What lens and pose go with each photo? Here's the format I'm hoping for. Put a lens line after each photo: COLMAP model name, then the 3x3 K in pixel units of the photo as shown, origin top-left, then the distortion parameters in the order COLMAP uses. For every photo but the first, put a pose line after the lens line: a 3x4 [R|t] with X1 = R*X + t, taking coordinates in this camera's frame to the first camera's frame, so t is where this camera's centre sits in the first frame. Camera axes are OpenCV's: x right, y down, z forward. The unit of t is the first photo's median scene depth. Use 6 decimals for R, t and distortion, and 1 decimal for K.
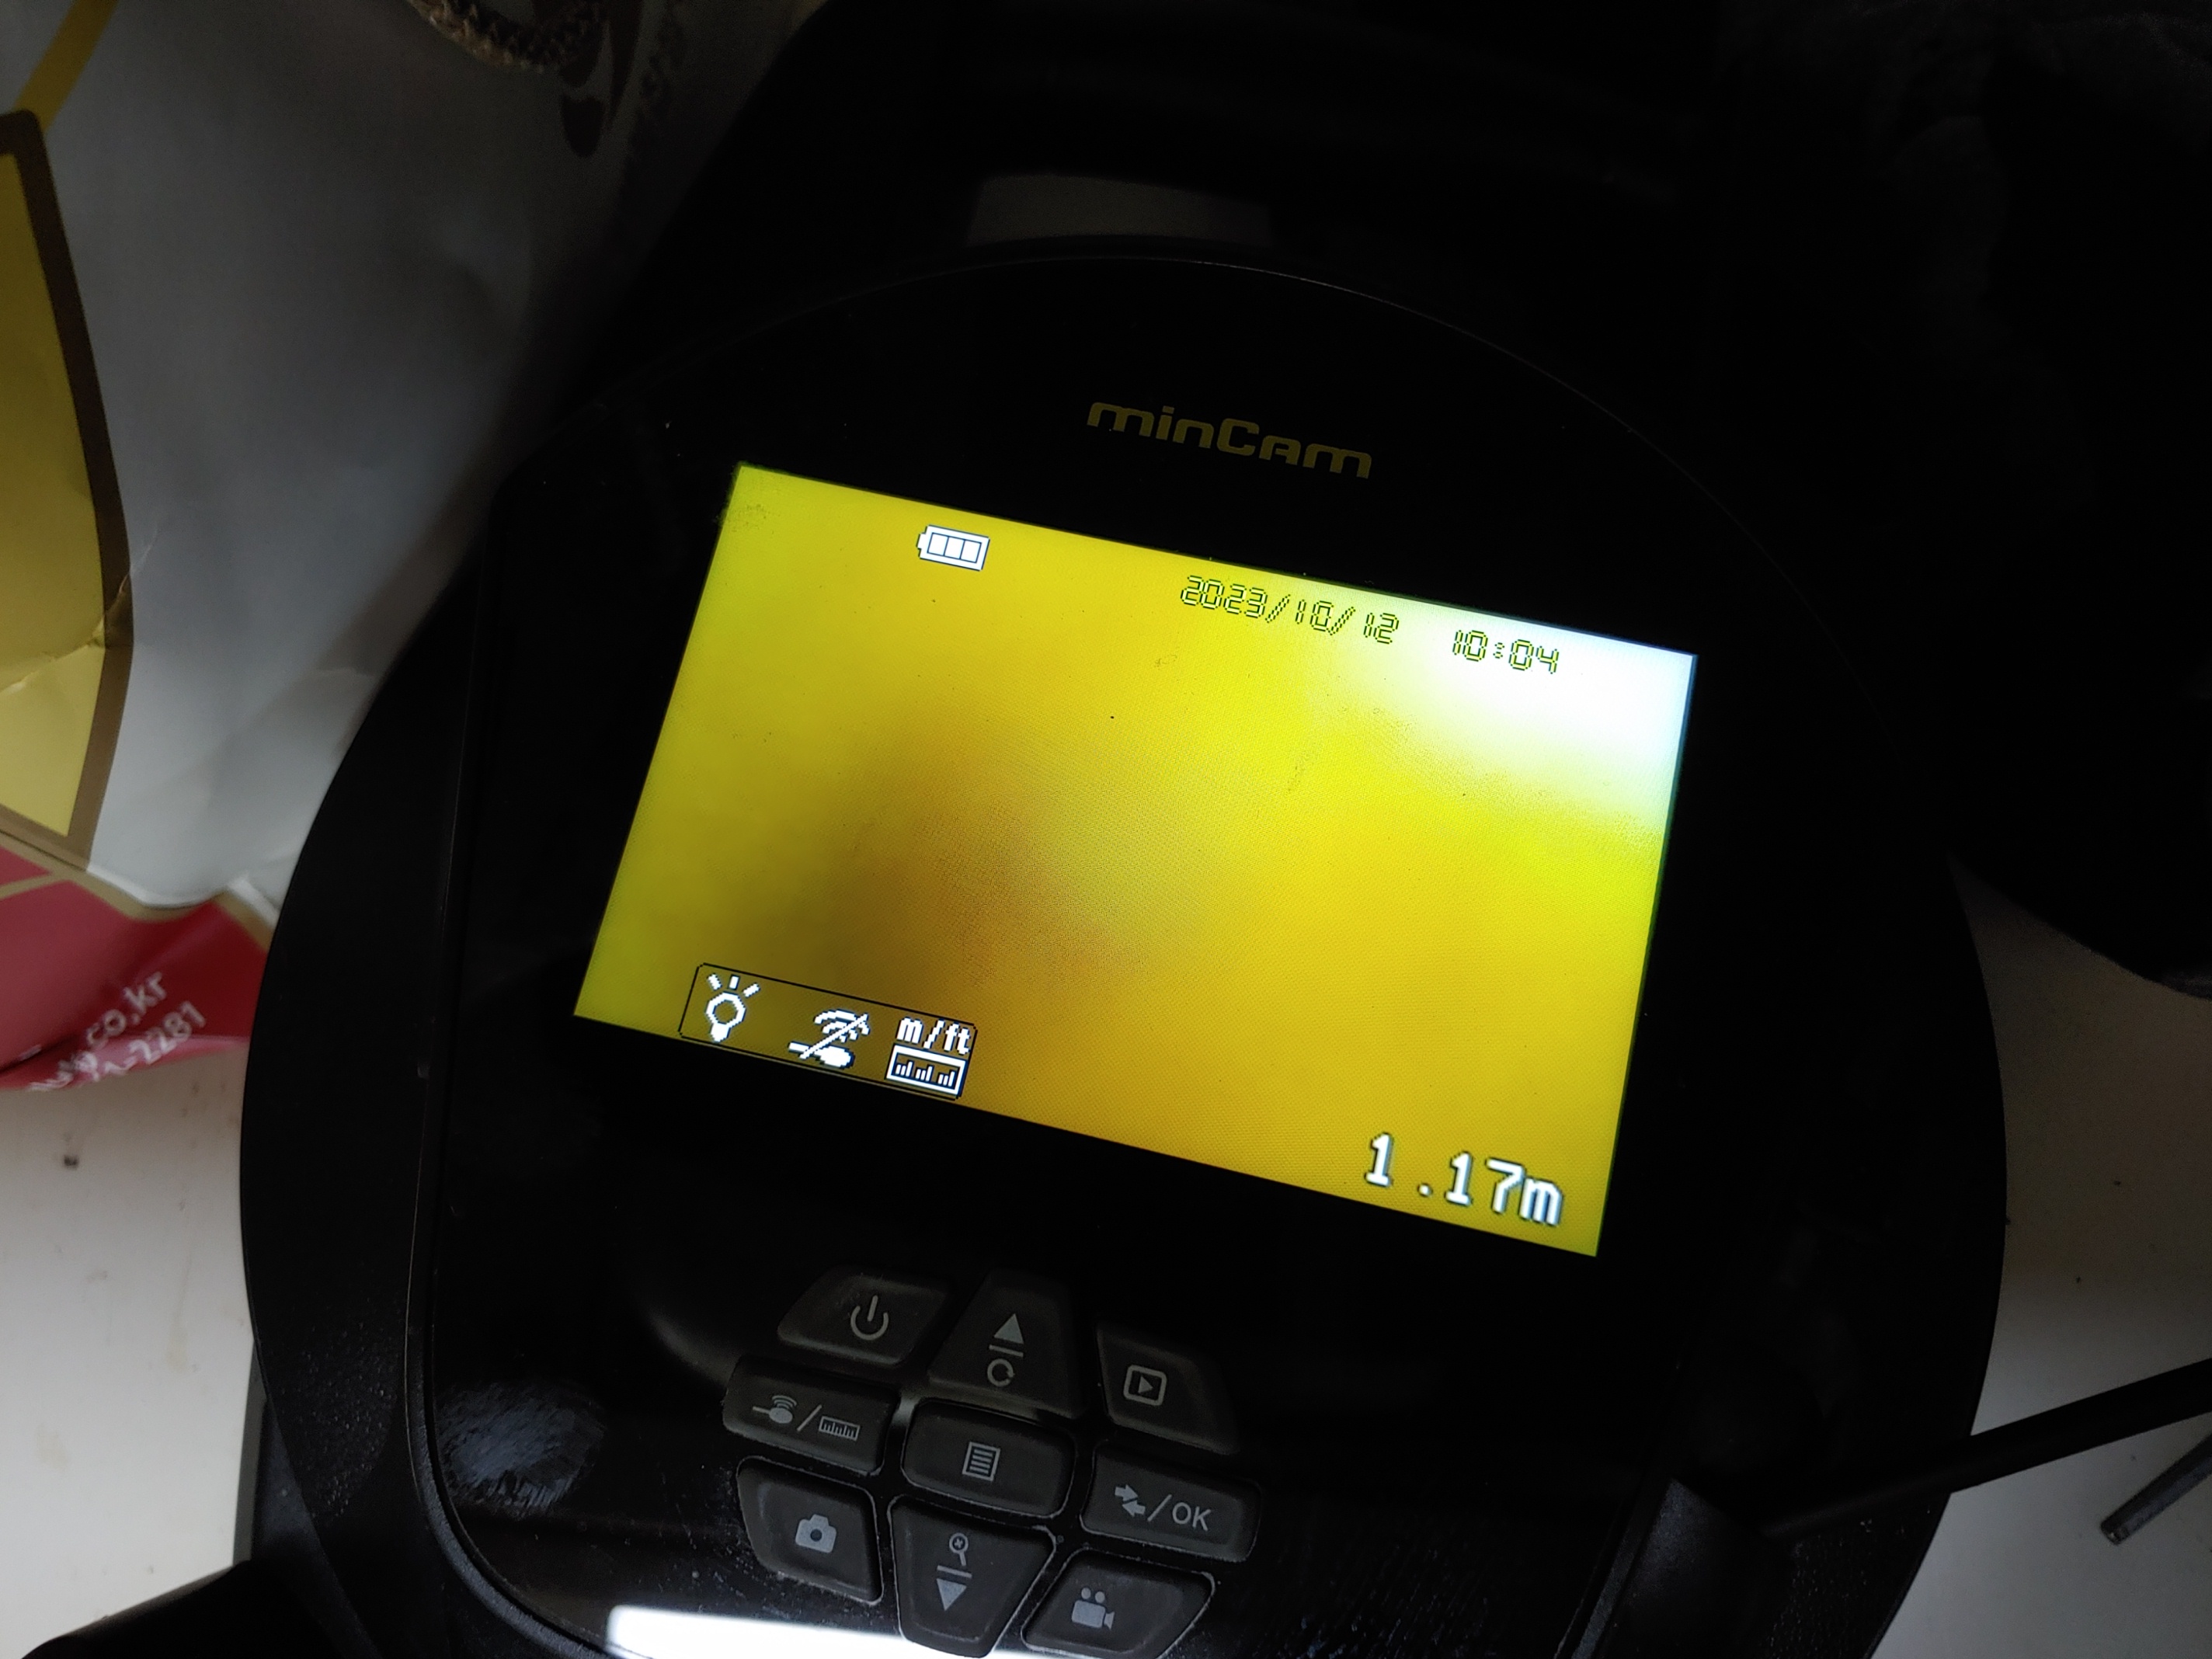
lens RADIAL K [[1748.3, 0, 1106.0], [0, 1748.3, 829.5], [0, 0, 1]] dist [0.016551, 0.042675]
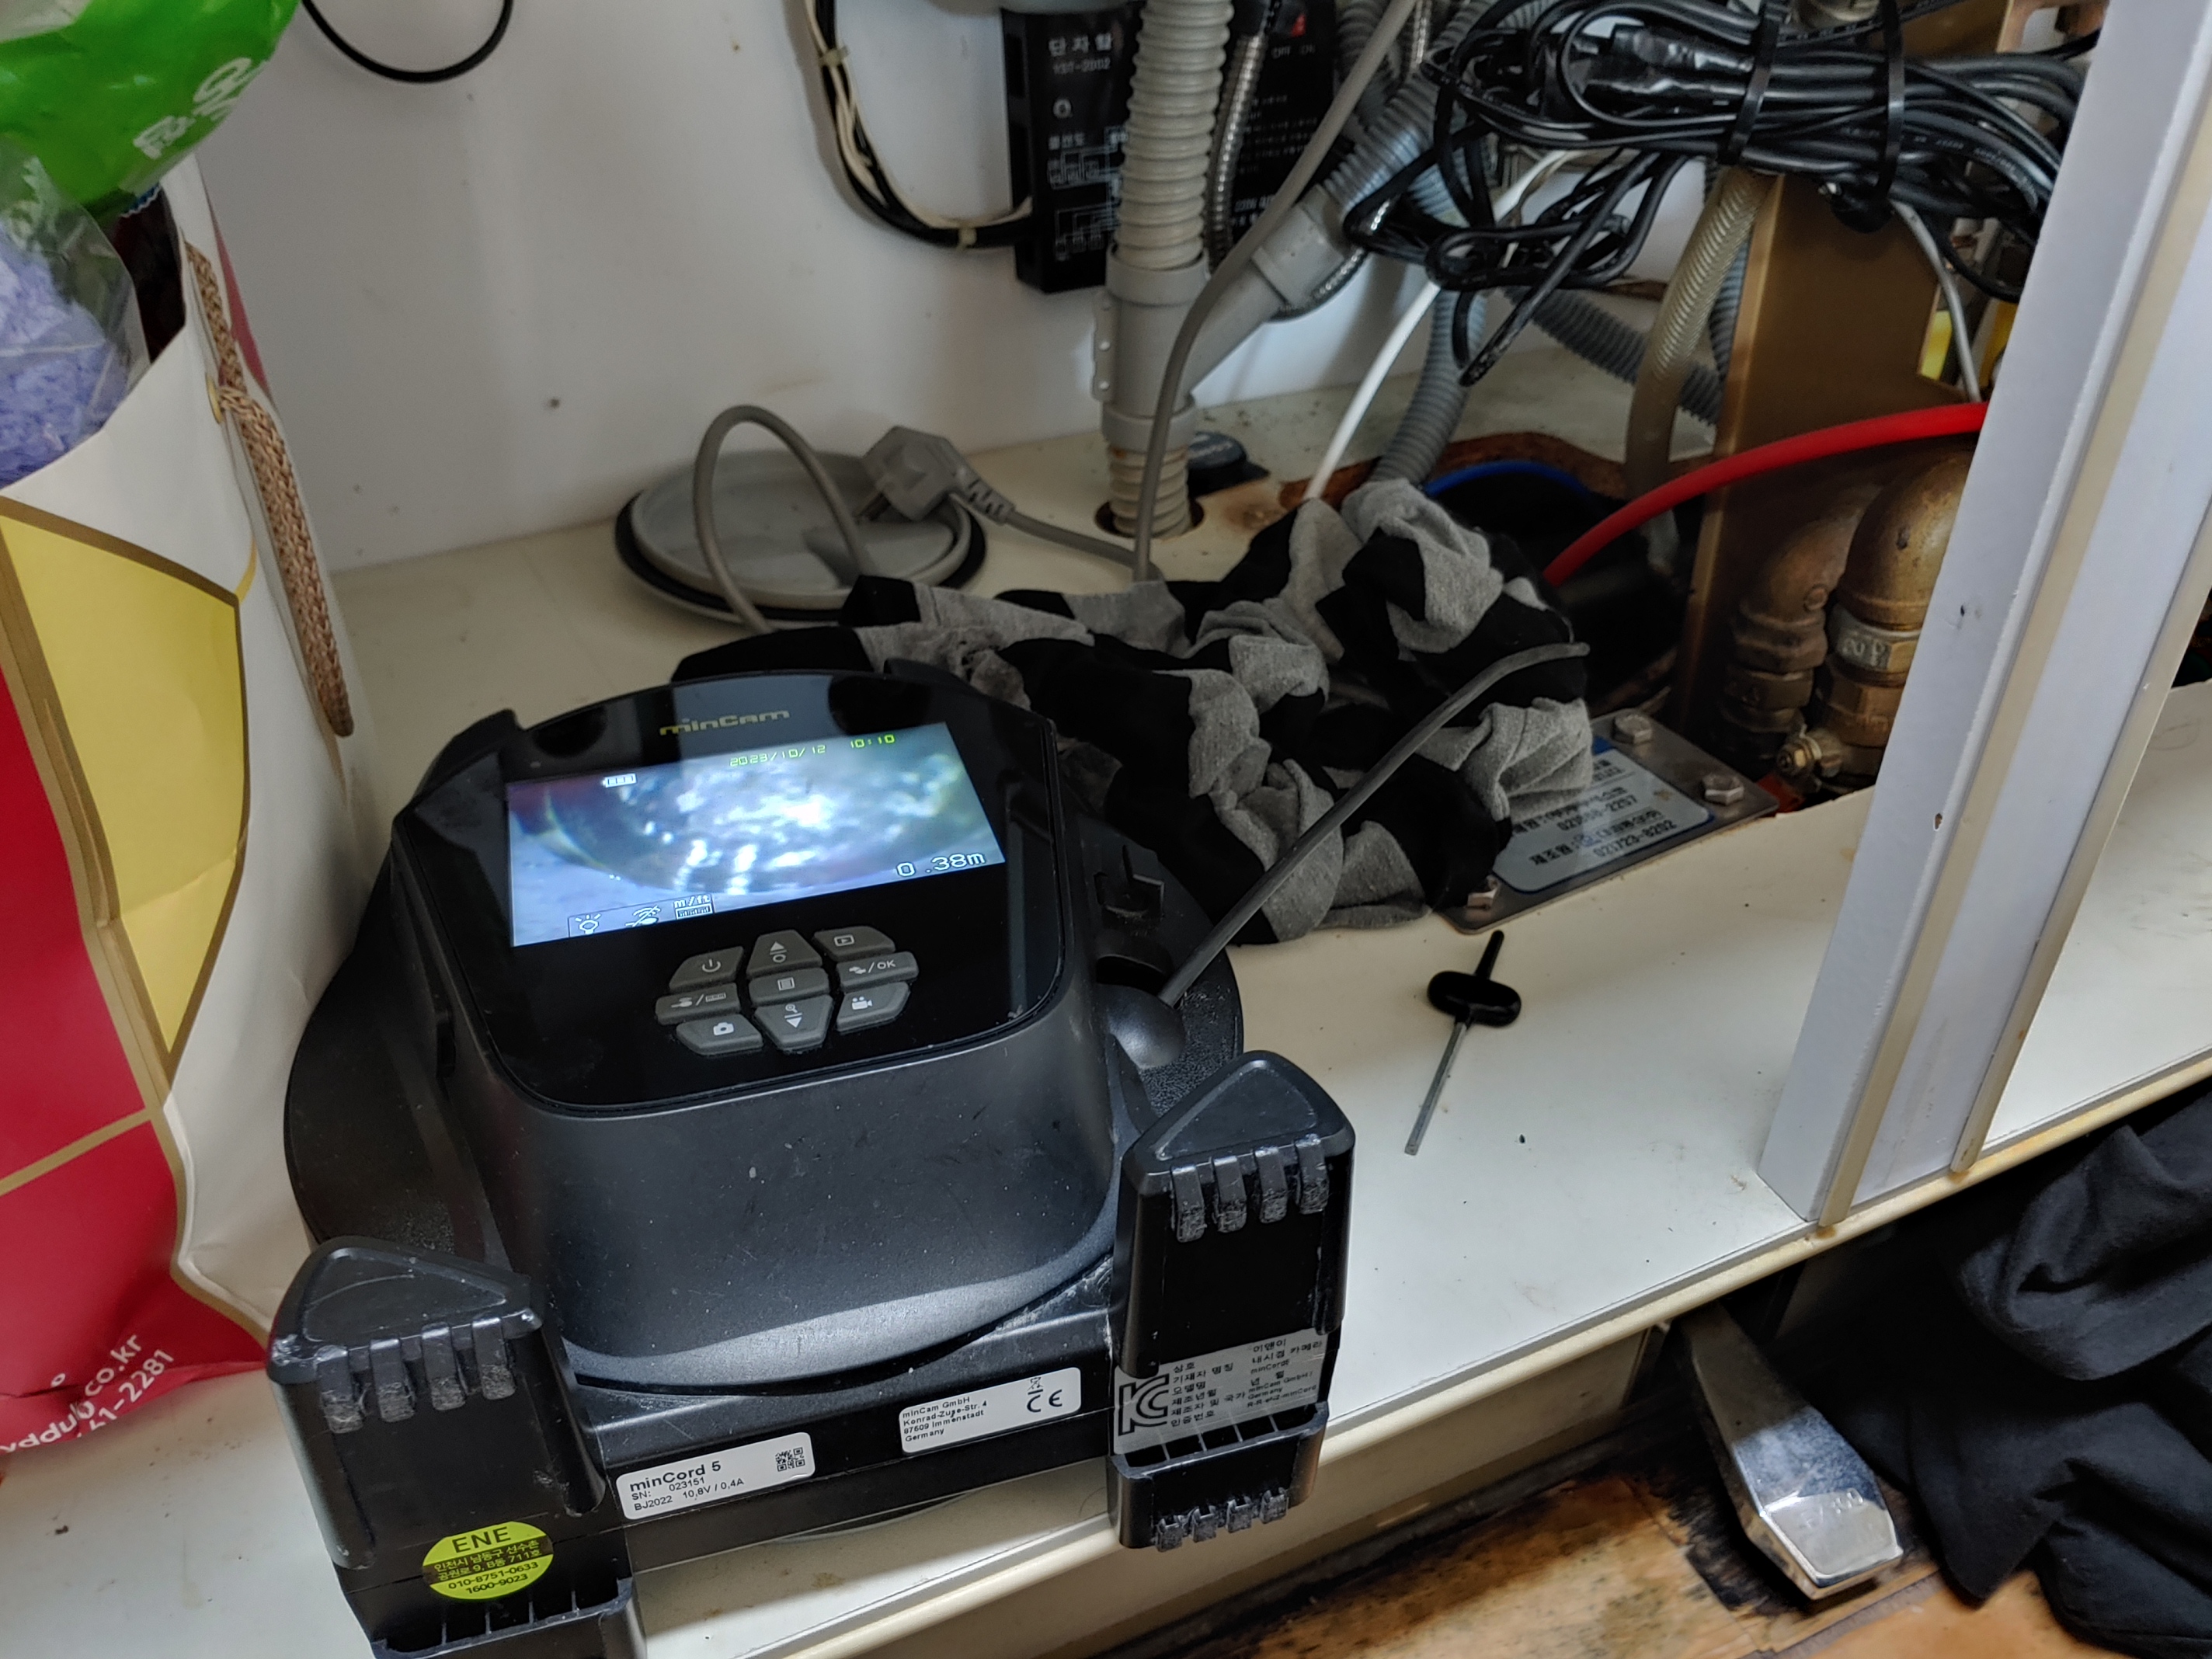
lens RADIAL K [[1748.3, 0, 1106.0], [0, 1748.3, 829.5], [0, 0, 1]] dist [0.016551, 0.042675]
pose [[0.865631, -0.256755, 0.429836, -0.367437], [0.478233, 0.678185, -0.557995, 0.983667], [-0.148240, 0.688580, 0.709847, -0.420057]]
